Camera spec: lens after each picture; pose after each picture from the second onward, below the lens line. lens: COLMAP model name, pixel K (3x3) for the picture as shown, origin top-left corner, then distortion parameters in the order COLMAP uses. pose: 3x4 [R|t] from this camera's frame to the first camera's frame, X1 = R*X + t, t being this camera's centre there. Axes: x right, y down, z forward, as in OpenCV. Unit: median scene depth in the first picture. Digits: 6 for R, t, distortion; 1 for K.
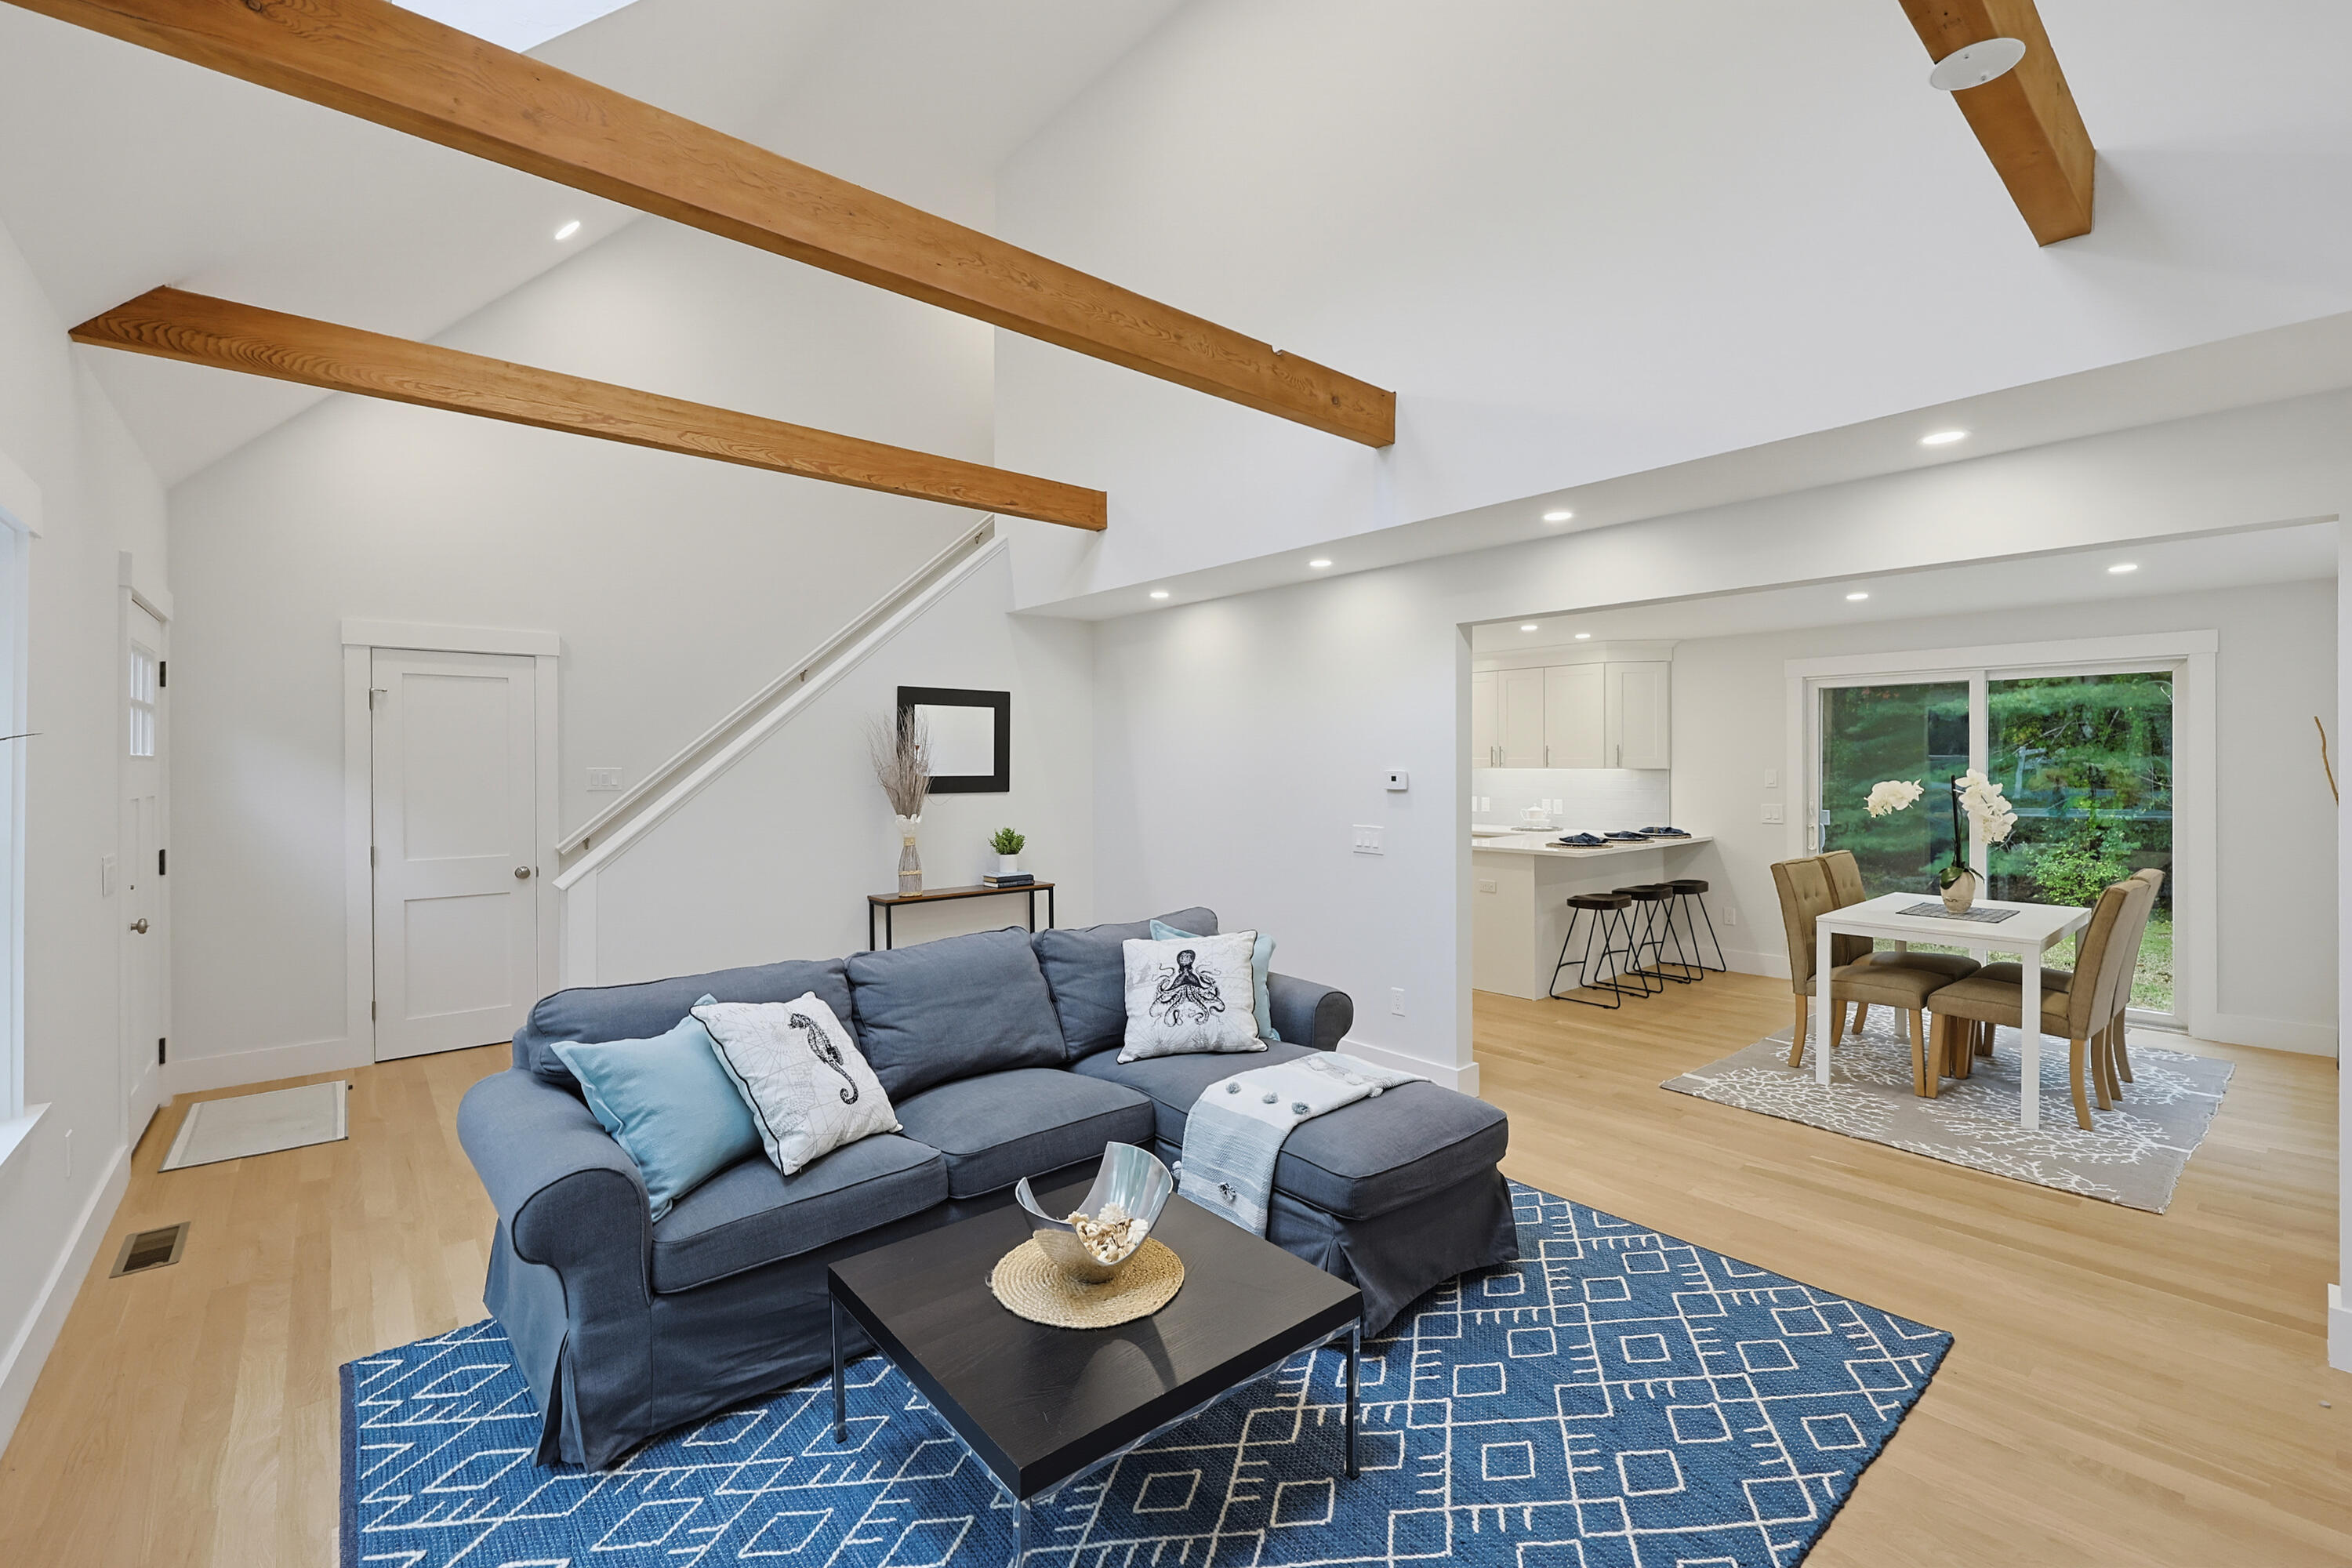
lens RADIAL K [[987.5, 0, 1178.3], [0, 987.5, 770.5], [0, 0, 1]] dist [-0.001751, 0.000350]
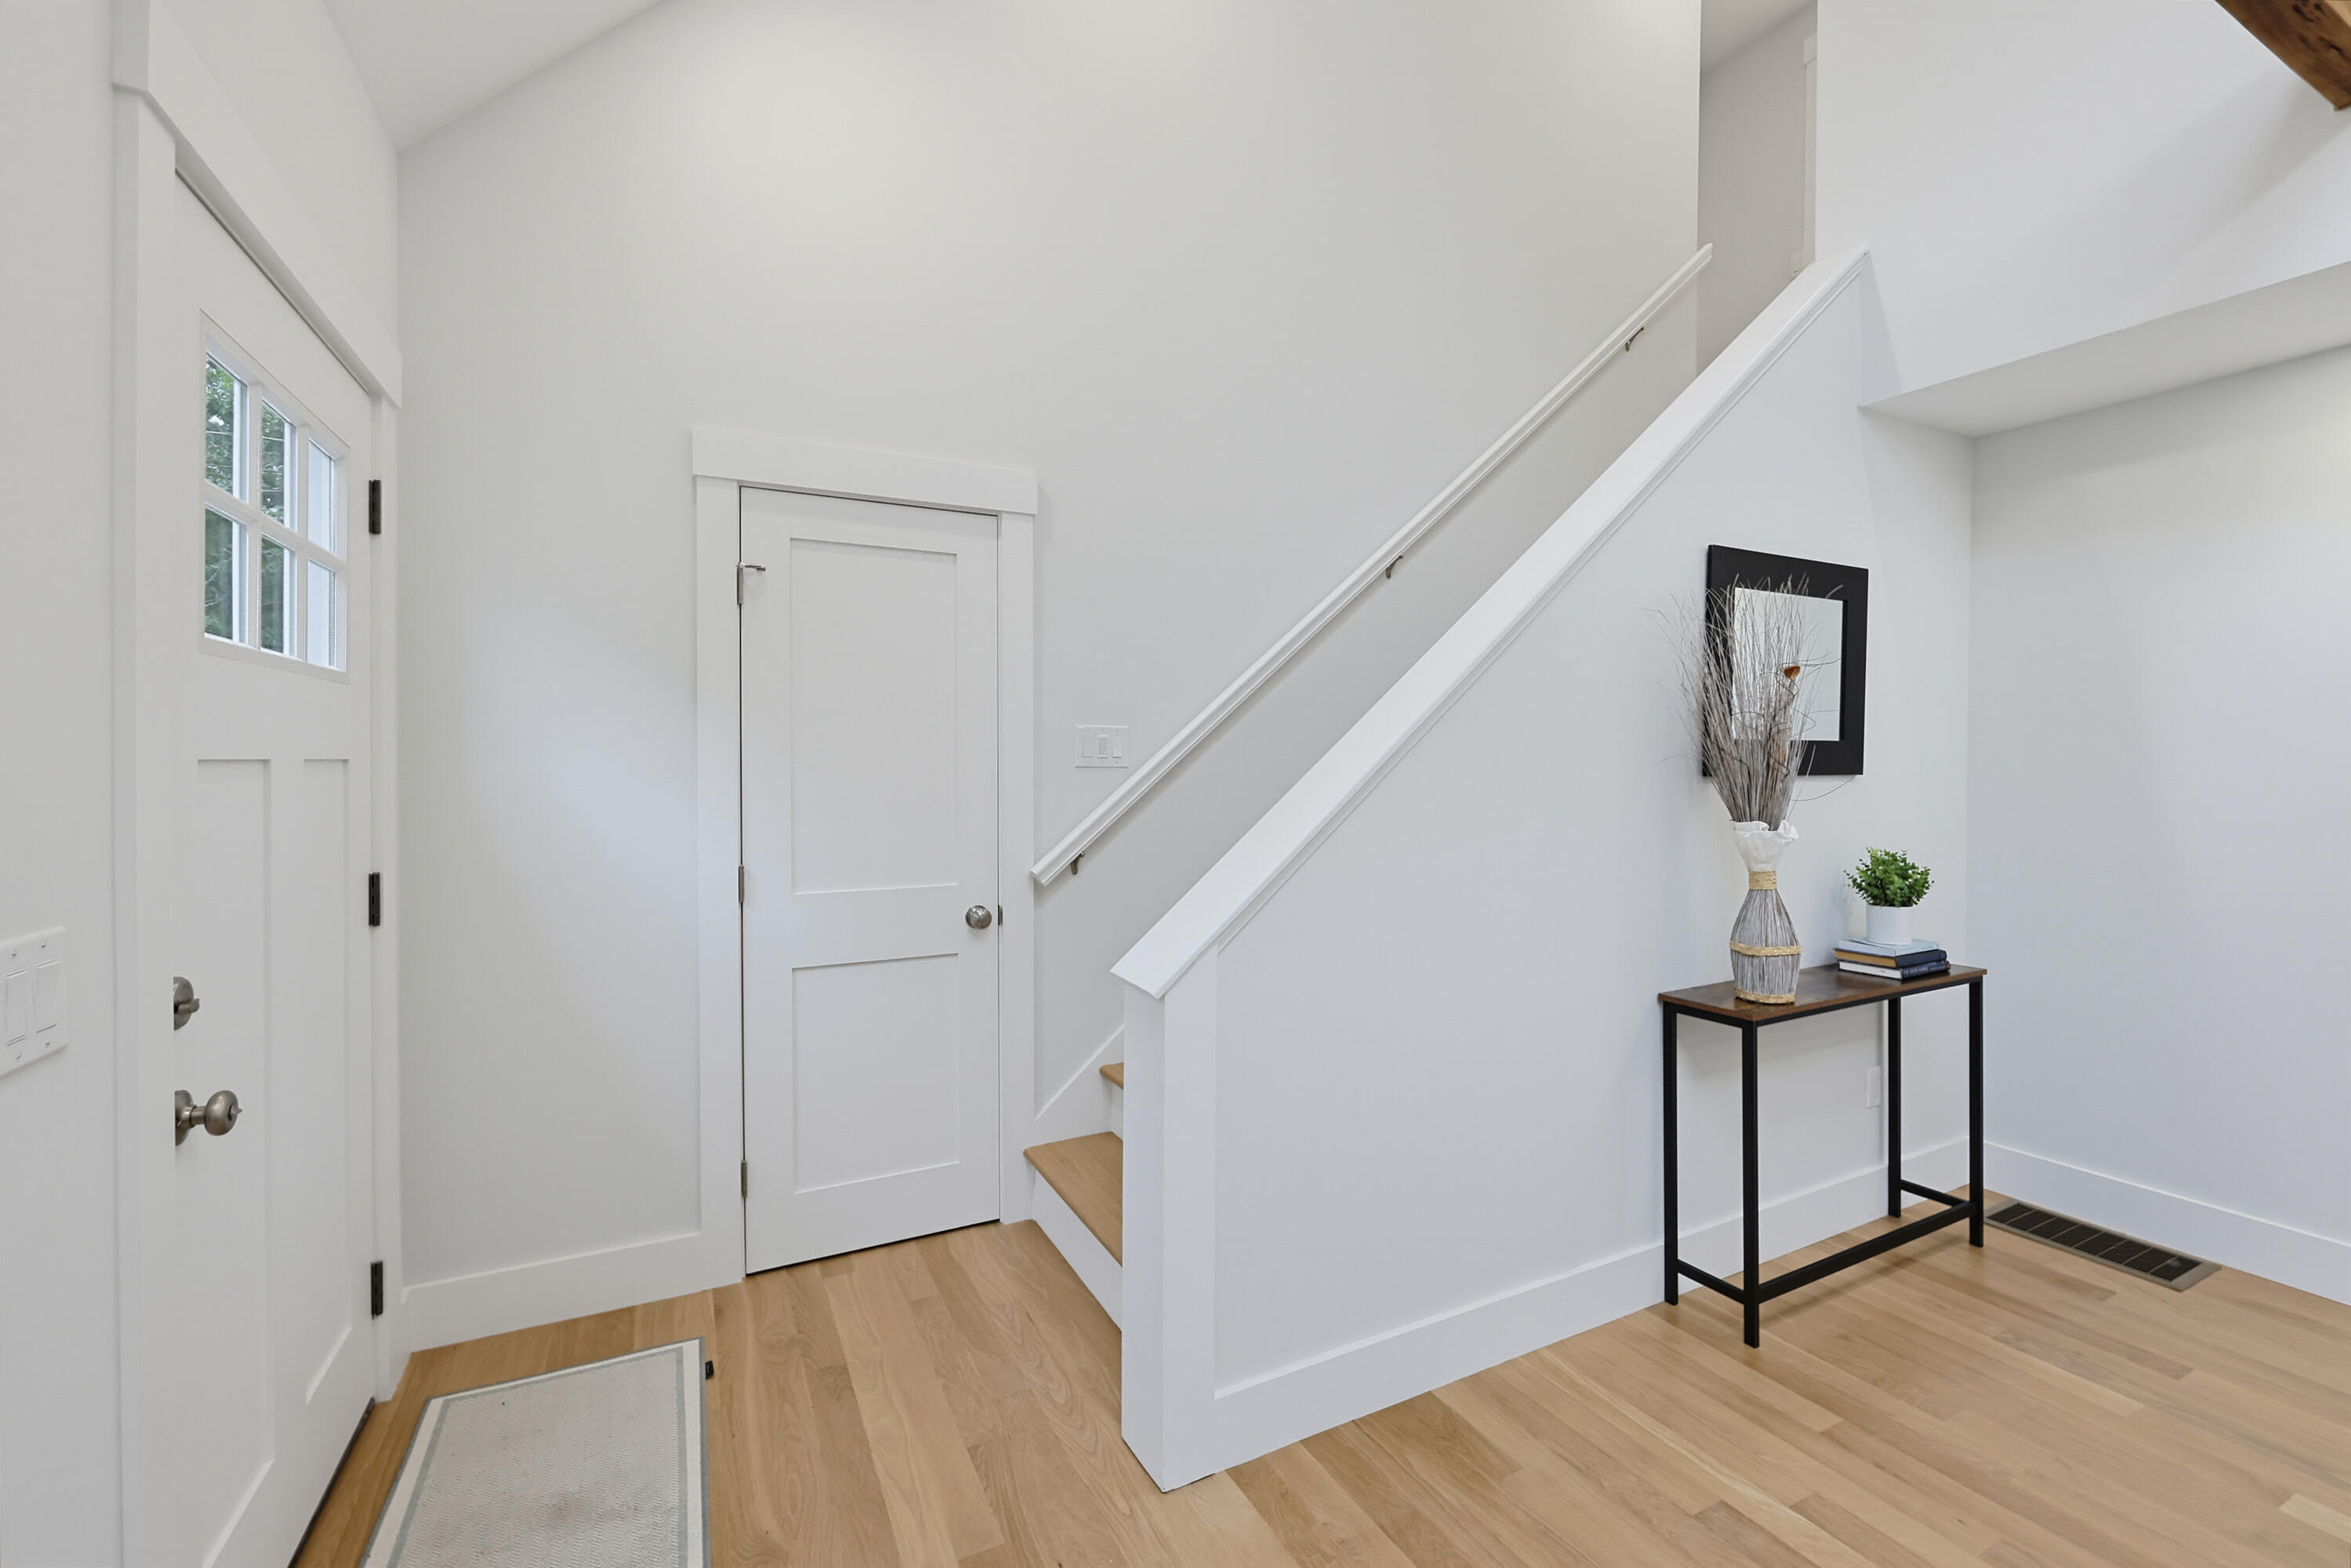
lens RADIAL K [[987.1, 0, 1178.2], [0, 987.1, 778.0], [0, 0, 1]] dist [-0.001751, 0.000350]
pose [[0.972450, 0.004546, -0.233067, -0.433670], [-0.003211, 0.999976, 0.006107, 0.023928], [0.233089, -0.005190, 0.972441, 0.502776]]
